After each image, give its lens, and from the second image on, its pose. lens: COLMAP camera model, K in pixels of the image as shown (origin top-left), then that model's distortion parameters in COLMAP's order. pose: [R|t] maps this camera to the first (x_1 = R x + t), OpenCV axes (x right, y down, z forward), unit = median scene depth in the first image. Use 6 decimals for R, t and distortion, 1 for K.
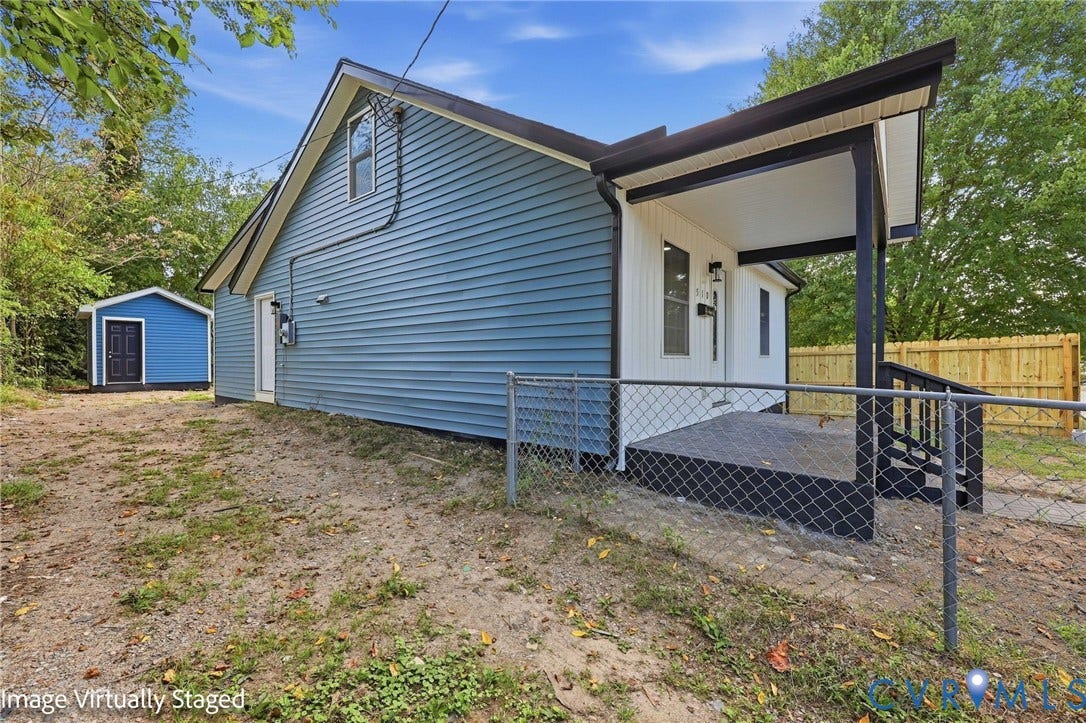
lens RADIAL K [[459.1, 0, 539.4], [0, 459.1, 366.8], [0, 0, 1]] dist [0.001542, 0.000336]
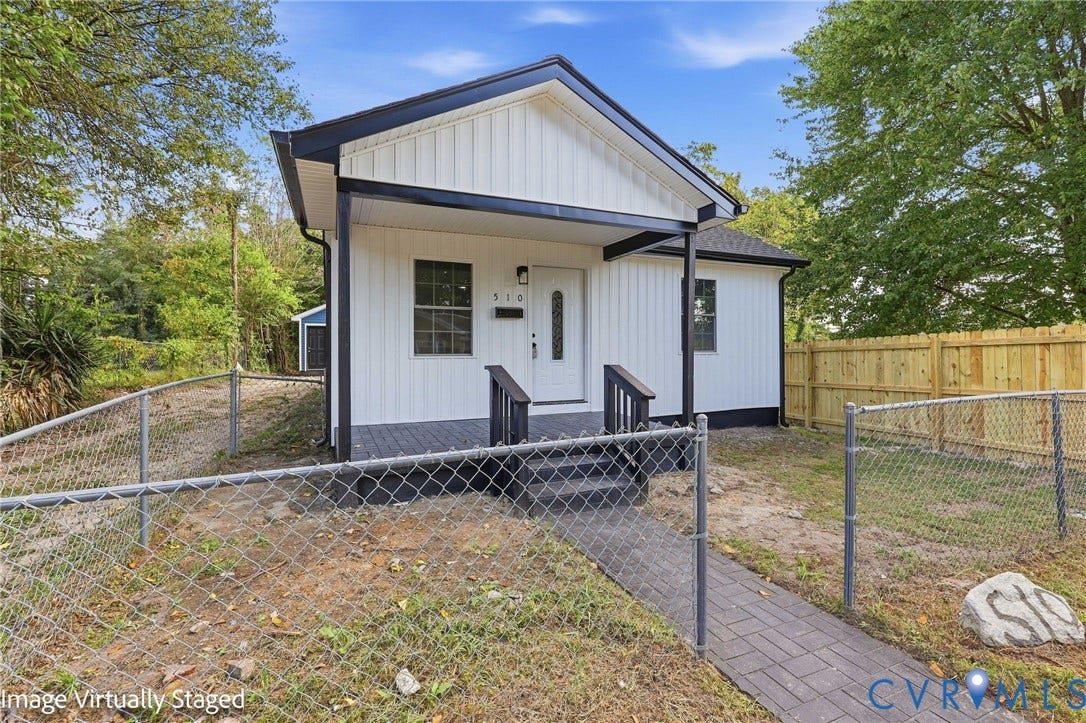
lens RADIAL K [[484.0, 0, 539.6], [0, 484.0, 355.2], [0, 0, 1]] dist [0.001376, 0.000627]
pose [[0.875711, 0.003813, -0.482821, 0.469600], [-0.005827, 0.999979, -0.002670, -0.010592], [0.482801, 0.005151, 0.875715, 0.024603]]
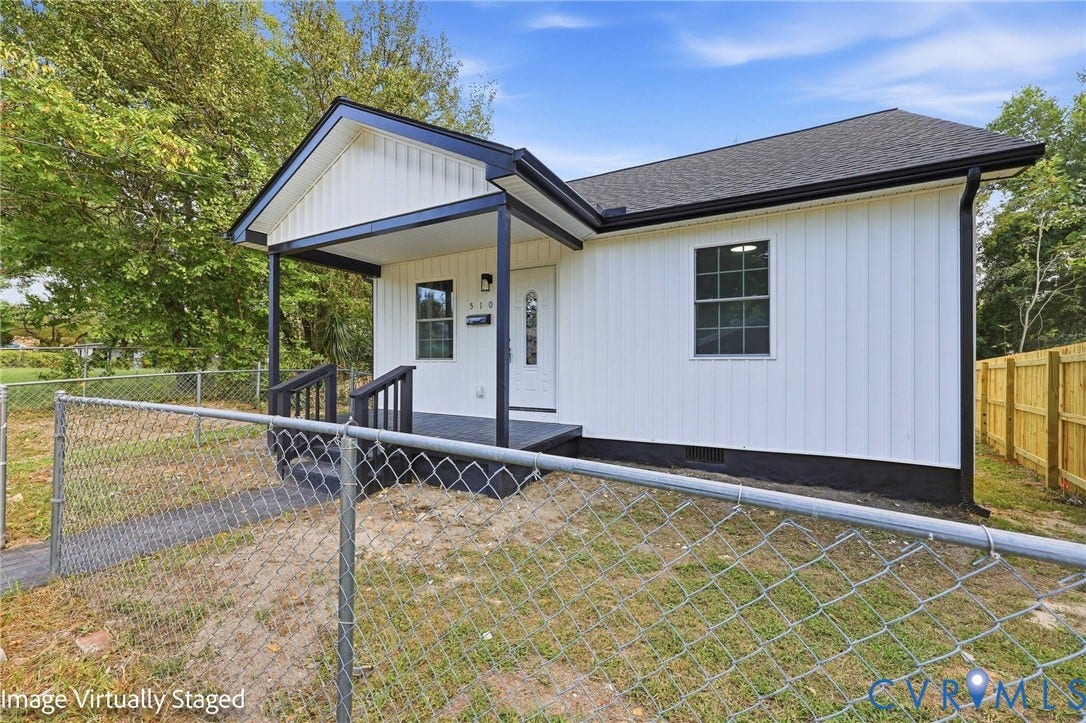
lens RADIAL K [[577.9, 0, 541.8], [0, 577.9, 351.7], [0, 0, 1]] dist [0.000585, 0.001777]
pose [[0.011139, 0.002695, -0.999934, 0.873208], [-0.002236, 0.999994, 0.002670, -0.023352], [0.999935, 0.002206, 0.011145, 0.554943]]
